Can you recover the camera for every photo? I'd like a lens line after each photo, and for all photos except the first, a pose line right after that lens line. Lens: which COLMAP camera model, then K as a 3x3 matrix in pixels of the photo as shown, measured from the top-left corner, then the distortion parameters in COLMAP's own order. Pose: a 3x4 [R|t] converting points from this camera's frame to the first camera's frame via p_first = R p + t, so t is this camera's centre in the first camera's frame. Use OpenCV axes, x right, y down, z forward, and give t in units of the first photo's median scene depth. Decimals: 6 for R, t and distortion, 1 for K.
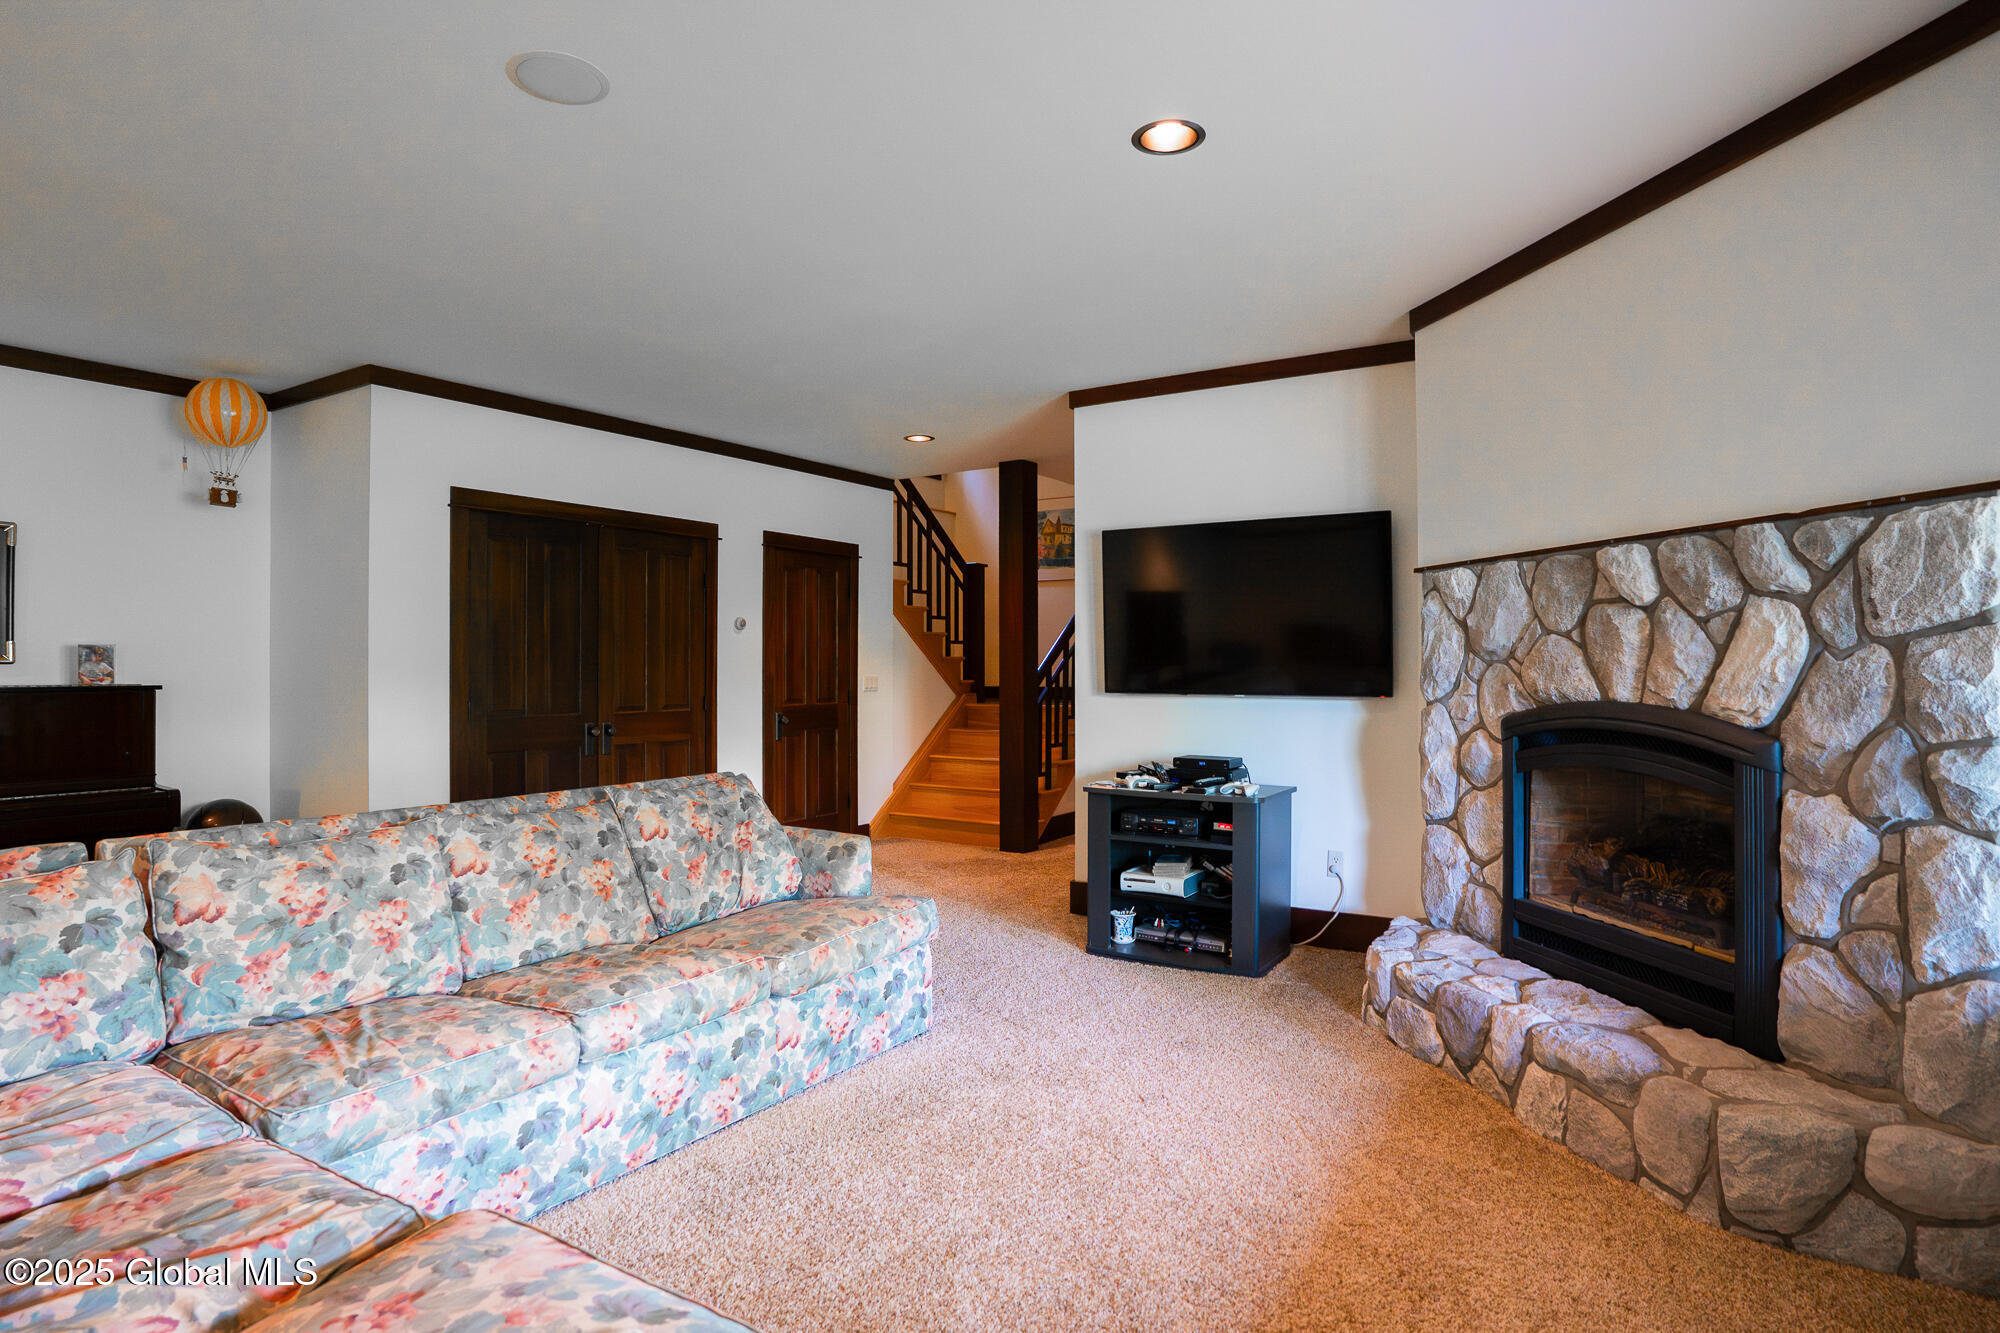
lens RADIAL K [[1054.4, 0, 1000.0], [0, 1054.4, 666.5], [0, 0, 1]] dist [-0.088863, 0.038997]
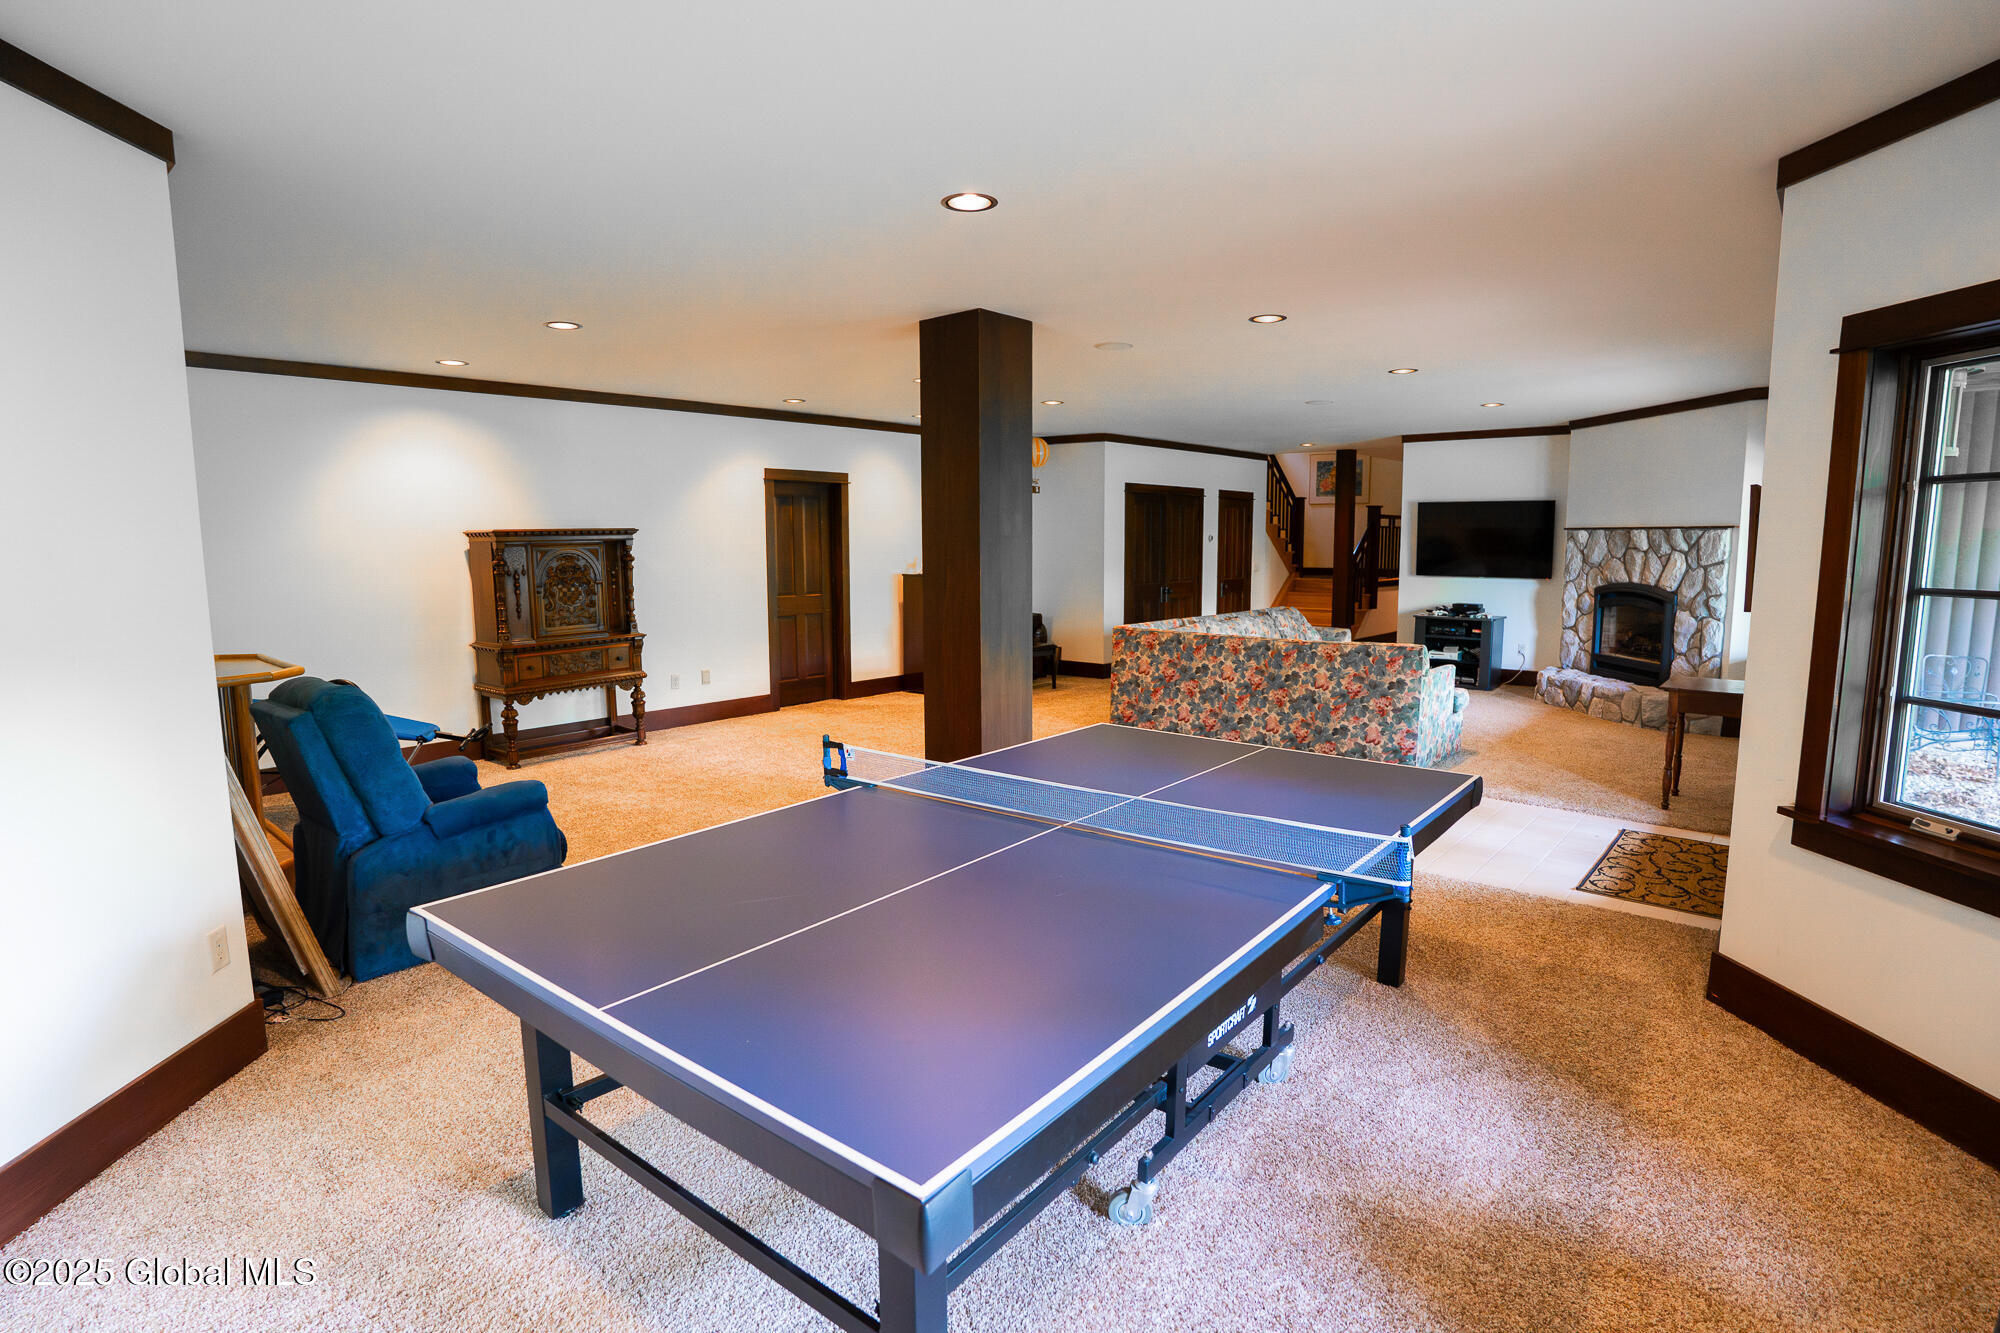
lens RADIAL K [[1010.7, 0, 993.6], [0, 1010.7, 664.9], [0, 0, 1]] dist [-0.077166, 0.032864]
pose [[0.990057, 0.015549, -0.139807, -0.717529], [0.002068, 0.992156, 0.124991, -0.077180], [0.140653, -0.124038, 0.982258, -1.802609]]
